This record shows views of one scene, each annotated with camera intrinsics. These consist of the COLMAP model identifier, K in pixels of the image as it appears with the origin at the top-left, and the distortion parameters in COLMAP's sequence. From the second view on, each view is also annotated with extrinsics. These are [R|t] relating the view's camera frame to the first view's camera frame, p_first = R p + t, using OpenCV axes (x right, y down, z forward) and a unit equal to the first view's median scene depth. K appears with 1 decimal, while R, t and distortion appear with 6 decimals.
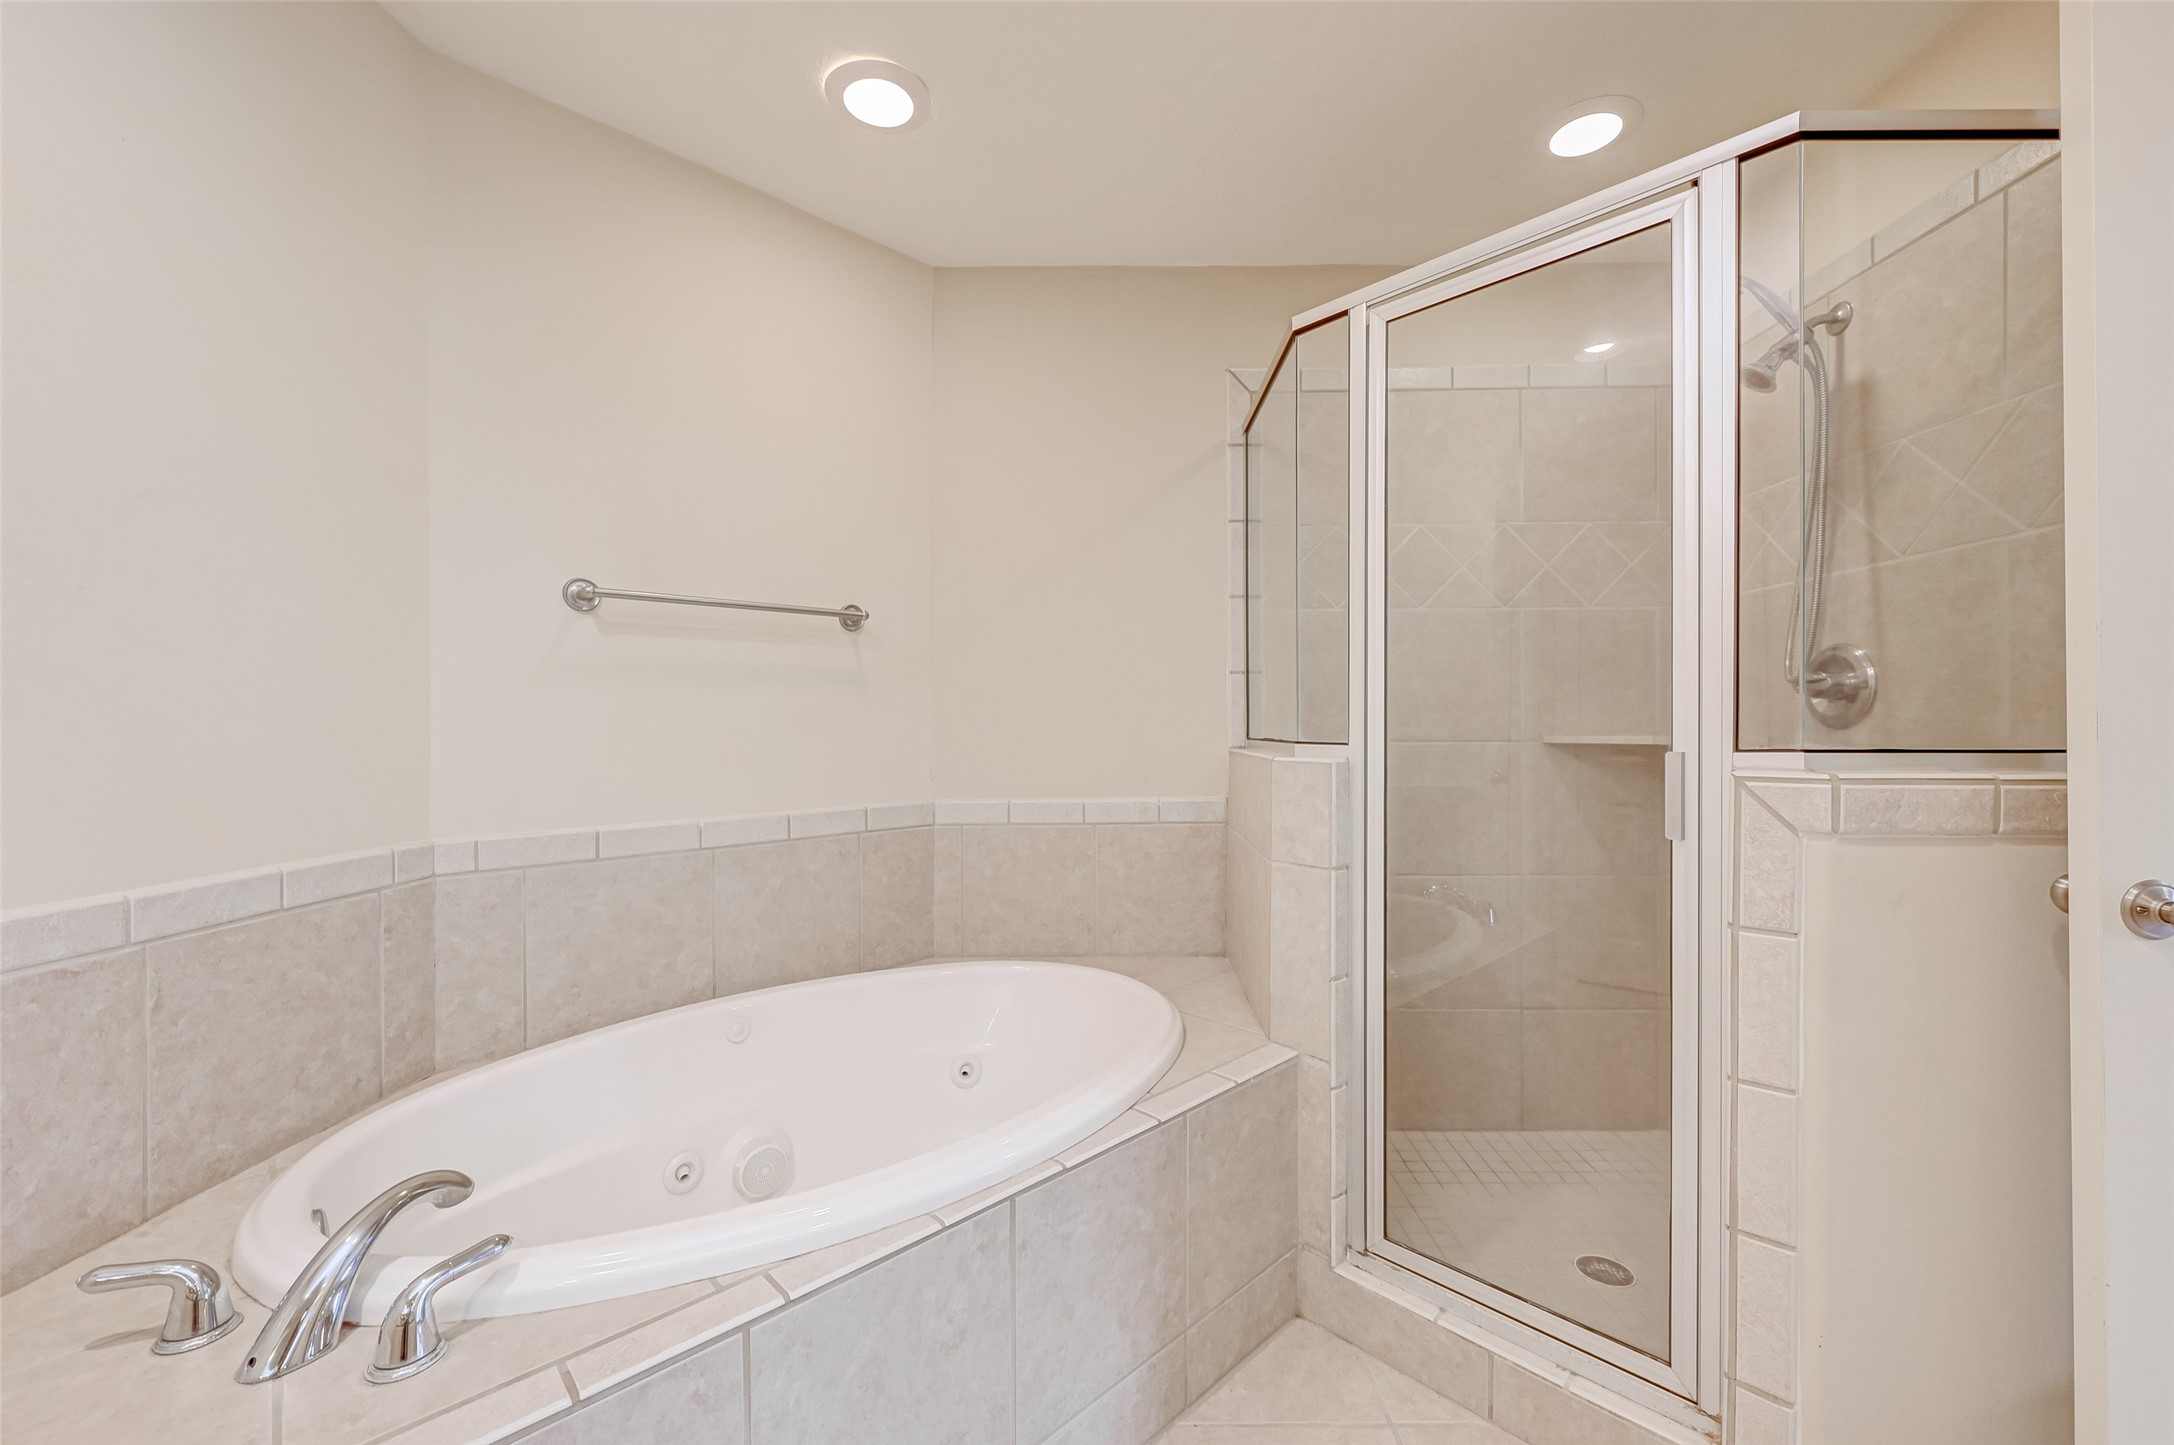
lens RADIAL K [[864.9, 0, 1089.8], [0, 864.9, 721.7], [0, 0, 1]] dist [0.000167, -0.000101]
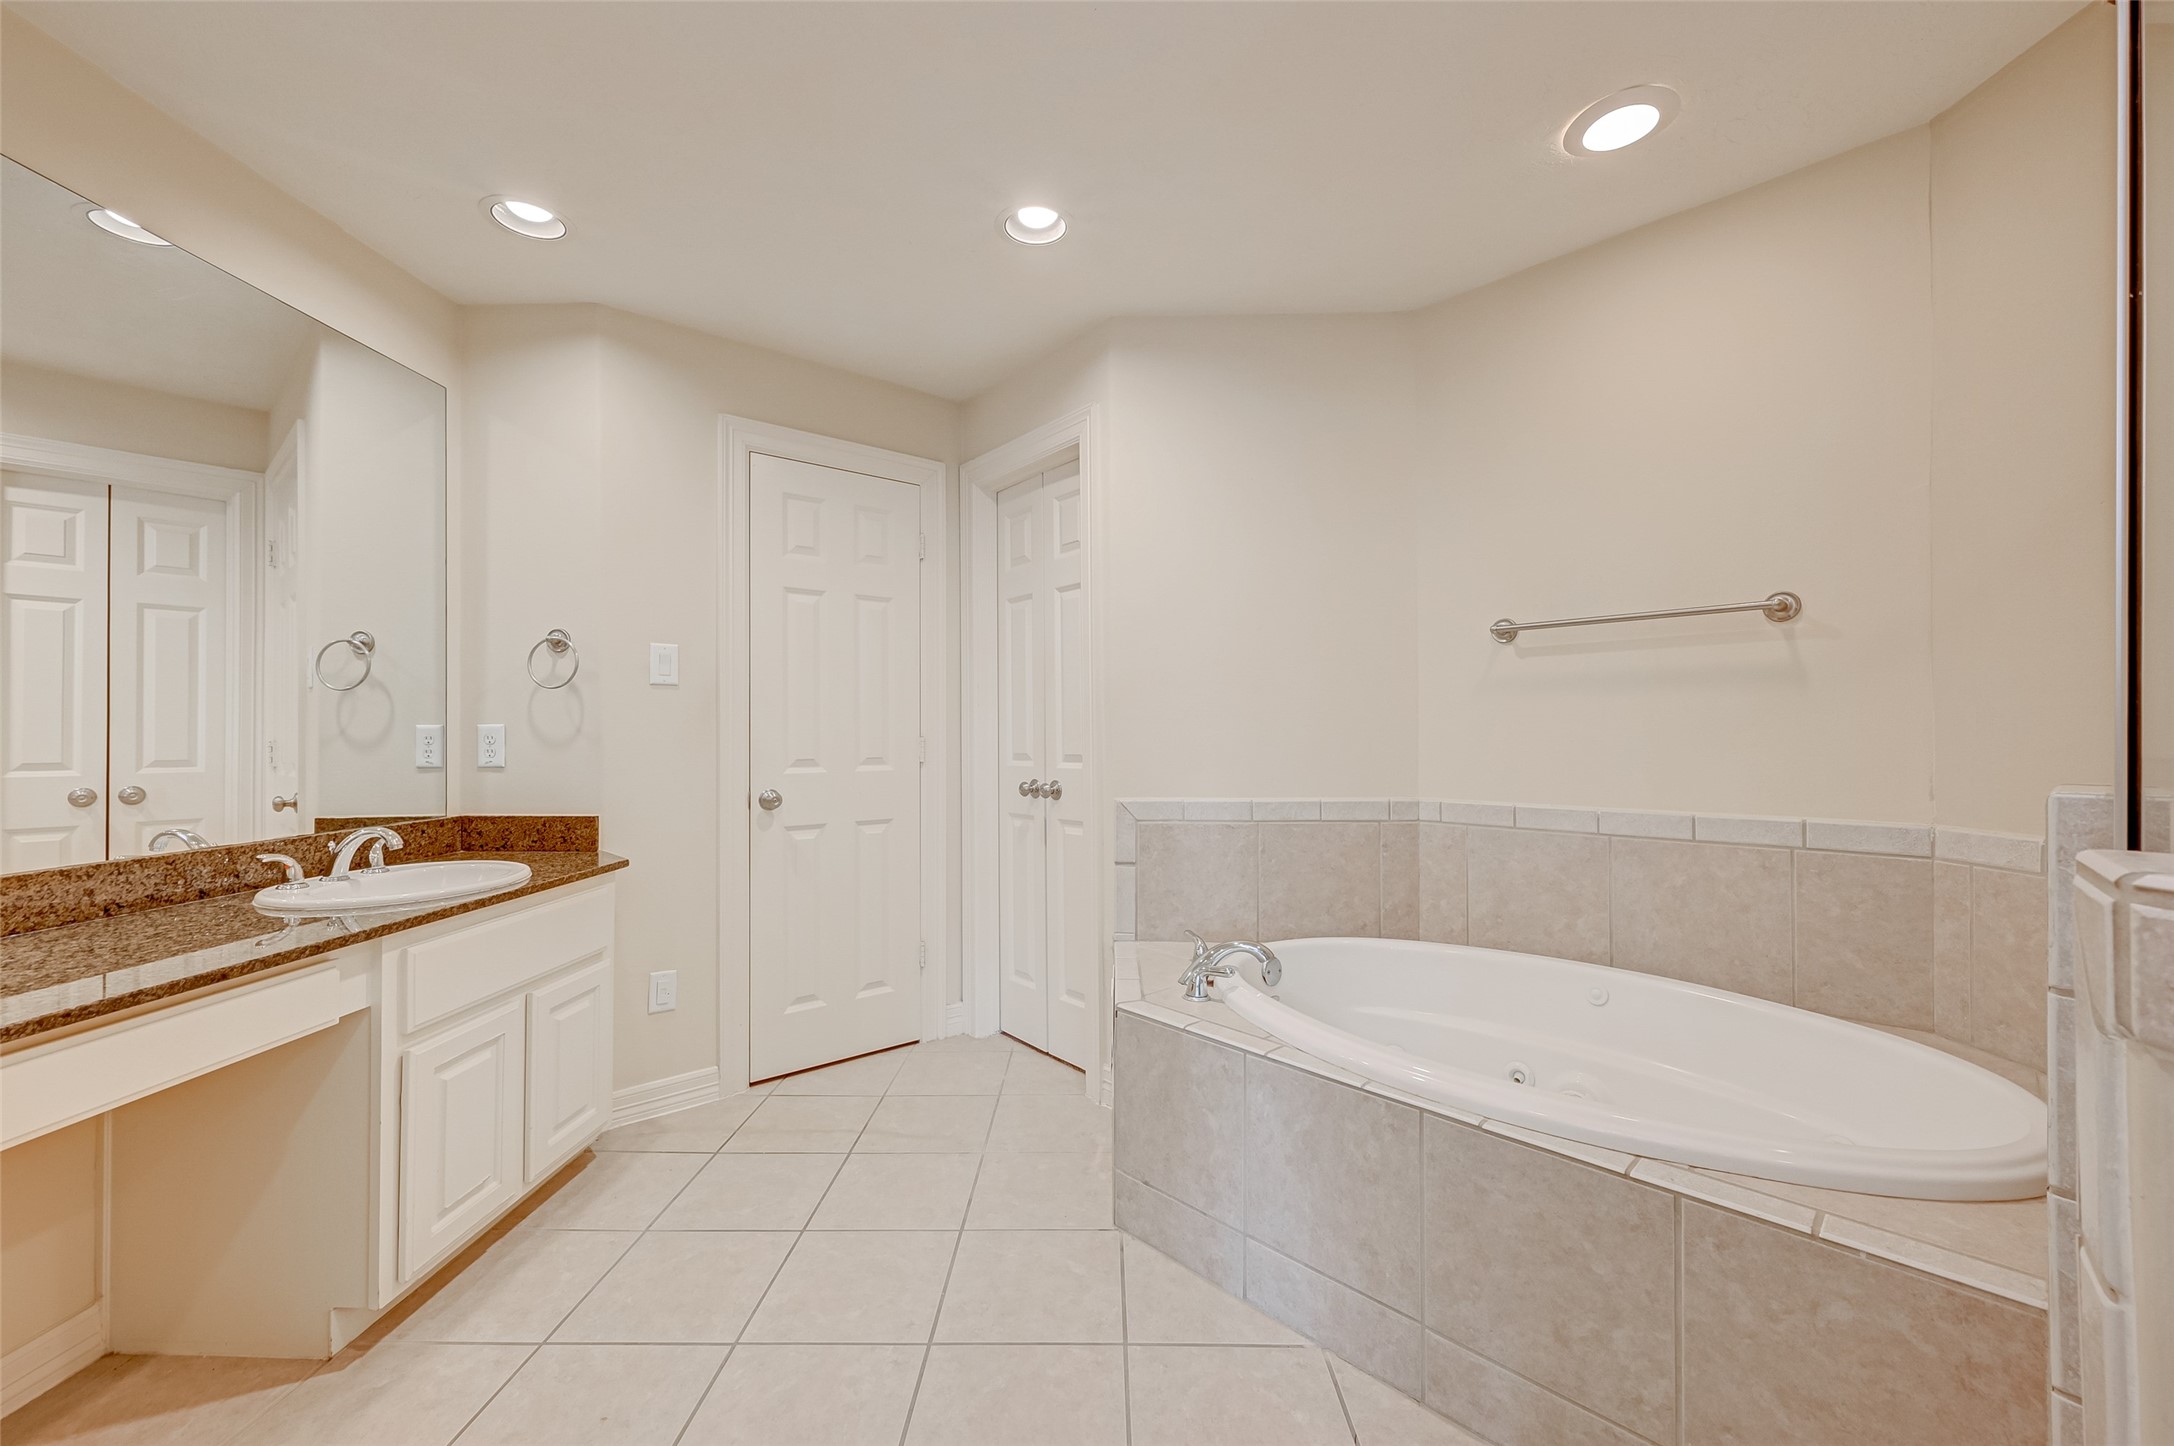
lens RADIAL K [[860.3, 0, 1090.8], [0, 860.3, 723.4], [0, 0, 1]] dist [-0.000227, -0.000130]
pose [[-0.008267, -0.003221, -0.999961, 0.772508], [0.007680, 0.999965, -0.003284, -0.001889], [0.999936, -0.007707, -0.008242, 0.364675]]
